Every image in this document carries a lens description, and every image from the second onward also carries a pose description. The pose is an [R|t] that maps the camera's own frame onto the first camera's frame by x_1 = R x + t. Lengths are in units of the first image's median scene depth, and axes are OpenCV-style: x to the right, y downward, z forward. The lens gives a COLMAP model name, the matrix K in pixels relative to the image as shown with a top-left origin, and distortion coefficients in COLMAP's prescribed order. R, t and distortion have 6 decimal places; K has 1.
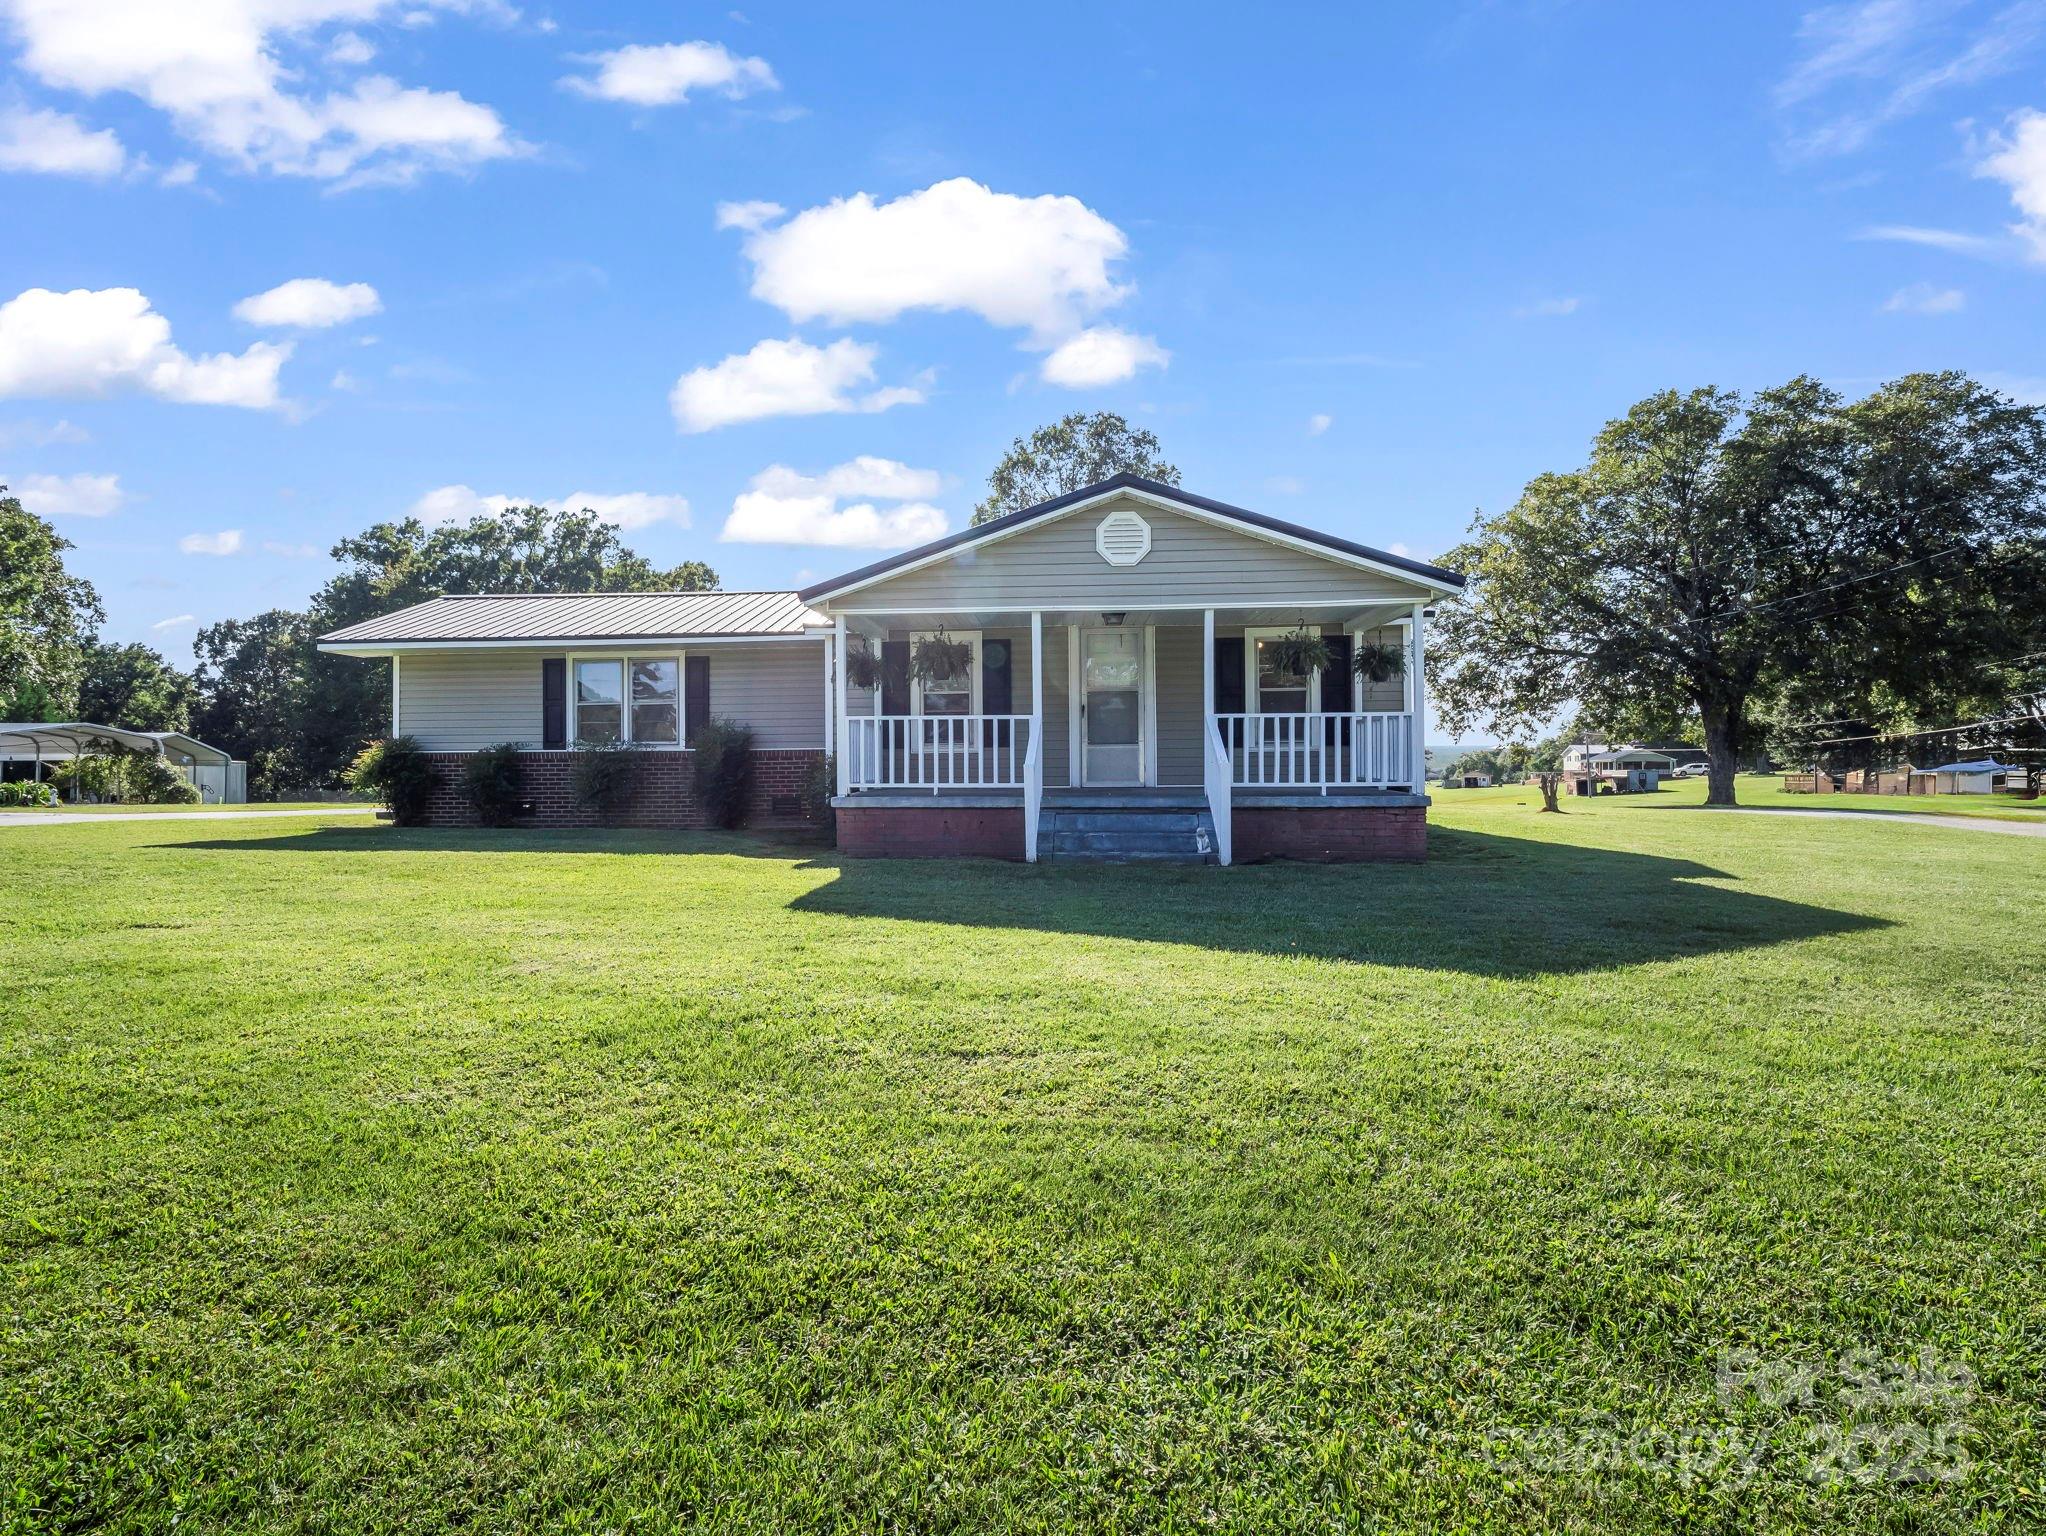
lens RADIAL K [[1019.6, 0, 1024.1], [0, 1019.6, 776.2], [0, 0, 1]] dist [-0.003112, -0.000035]
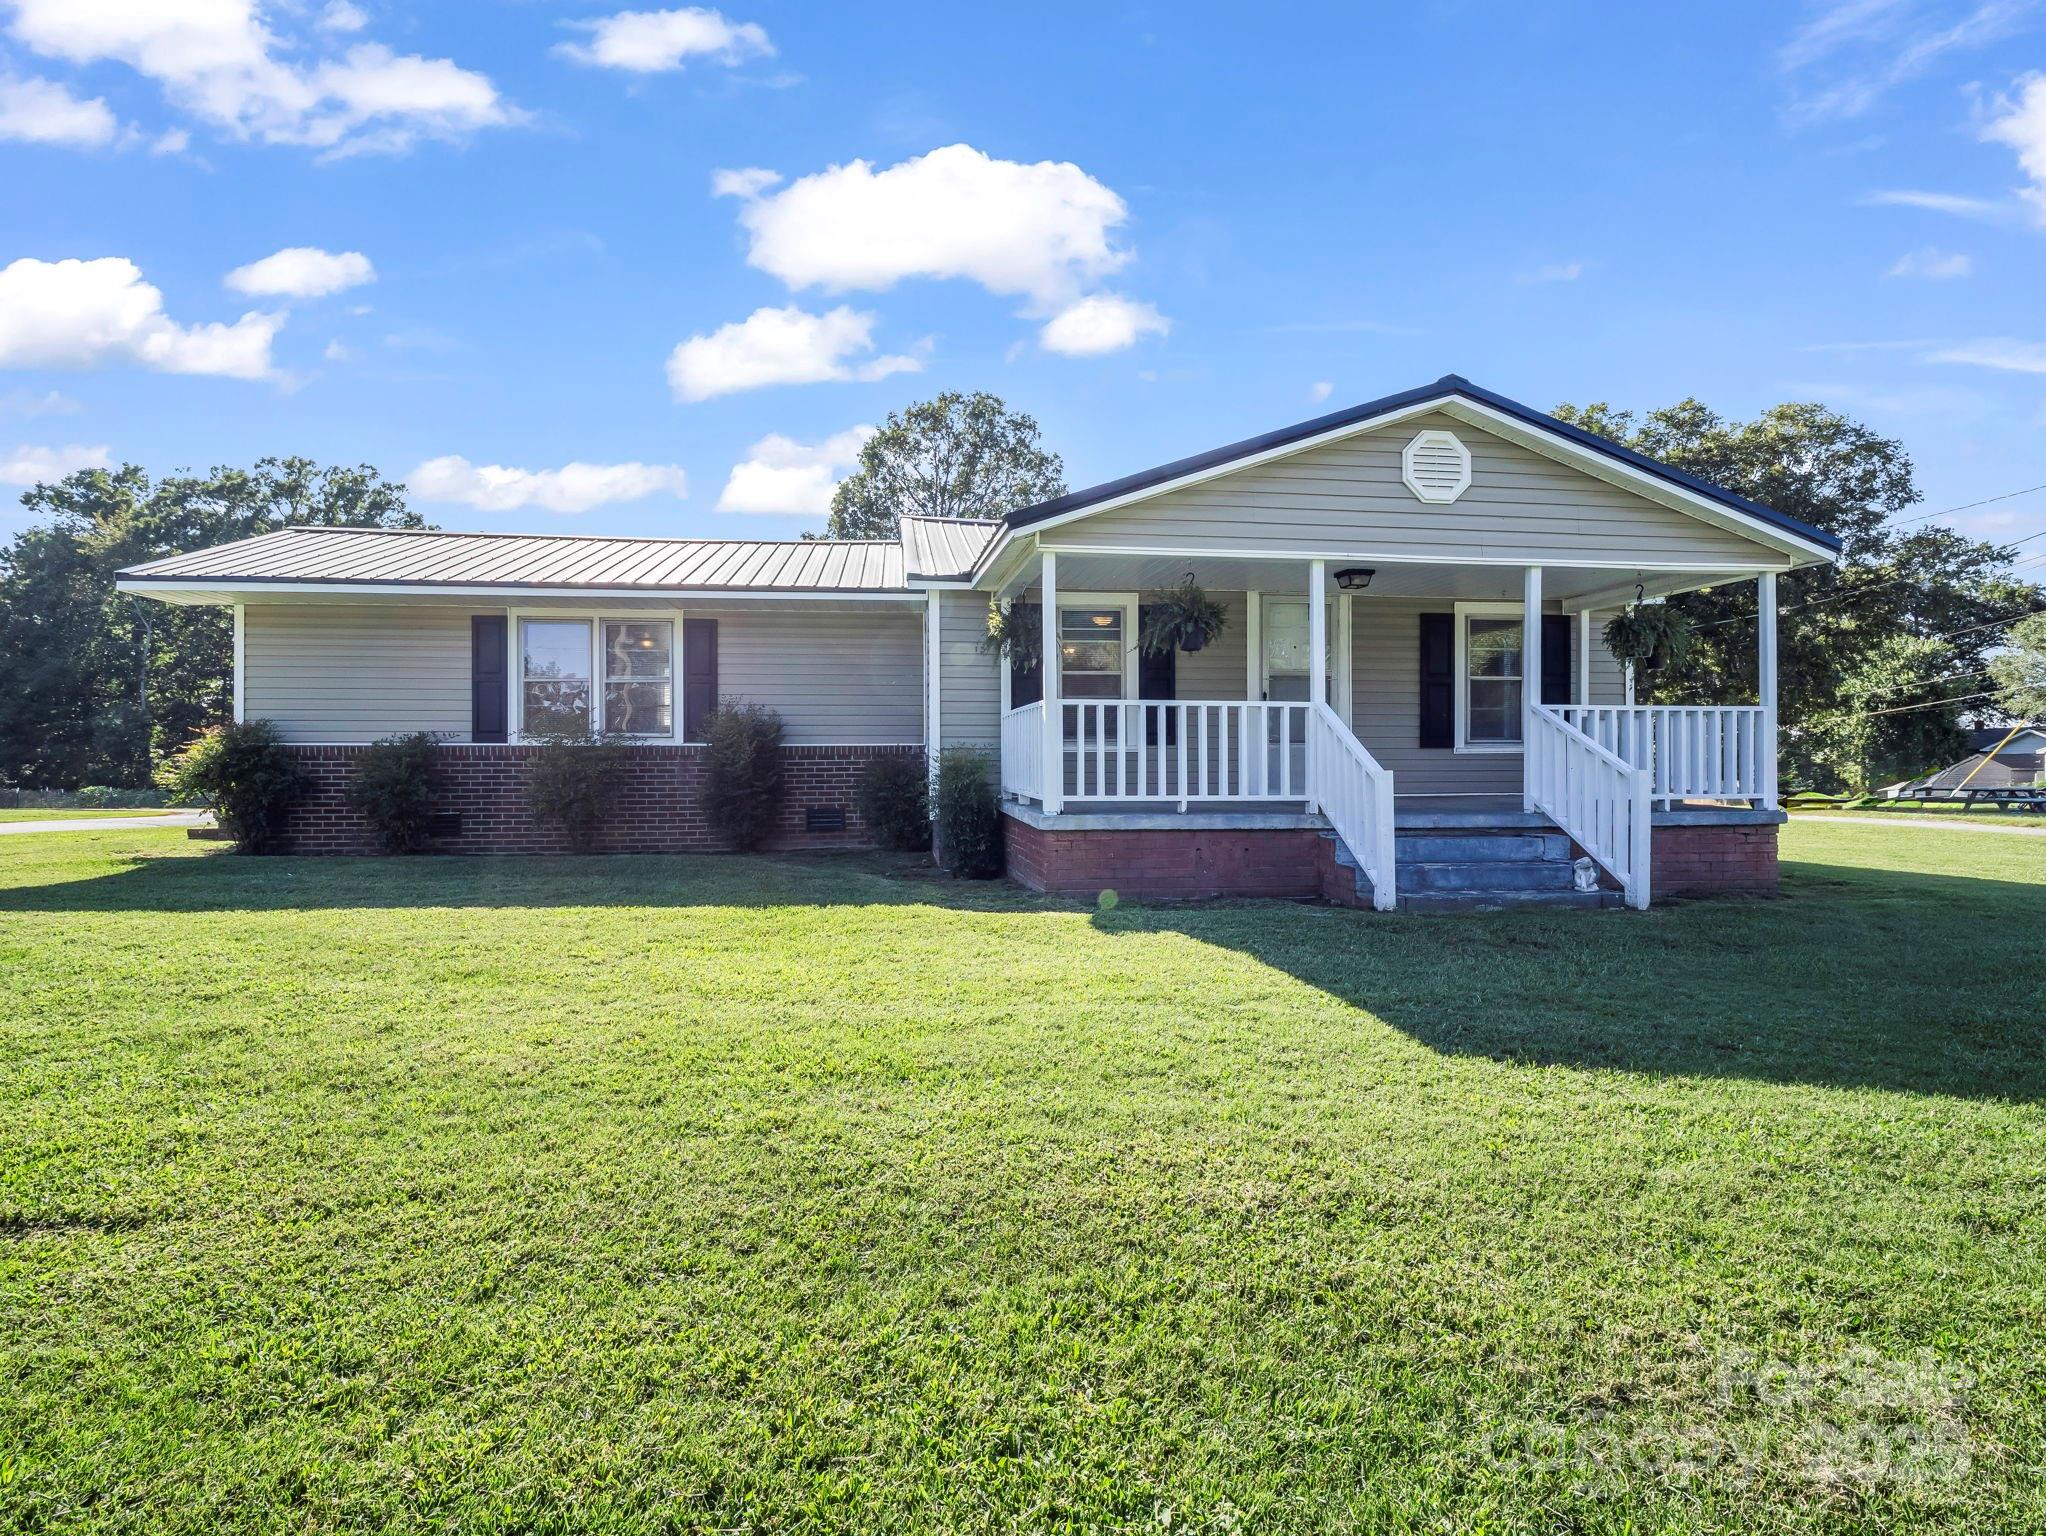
lens RADIAL K [[1017.7, 0, 1023.0], [0, 1017.7, 768.0], [0, 0, 1]] dist [-0.011403, 0.001007]
pose [[0.980327, 0.004591, 0.197326, -0.230620], [-0.003400, 0.999974, -0.006371, -0.004811], [-0.197350, 0.005574, 0.980317, 0.223612]]
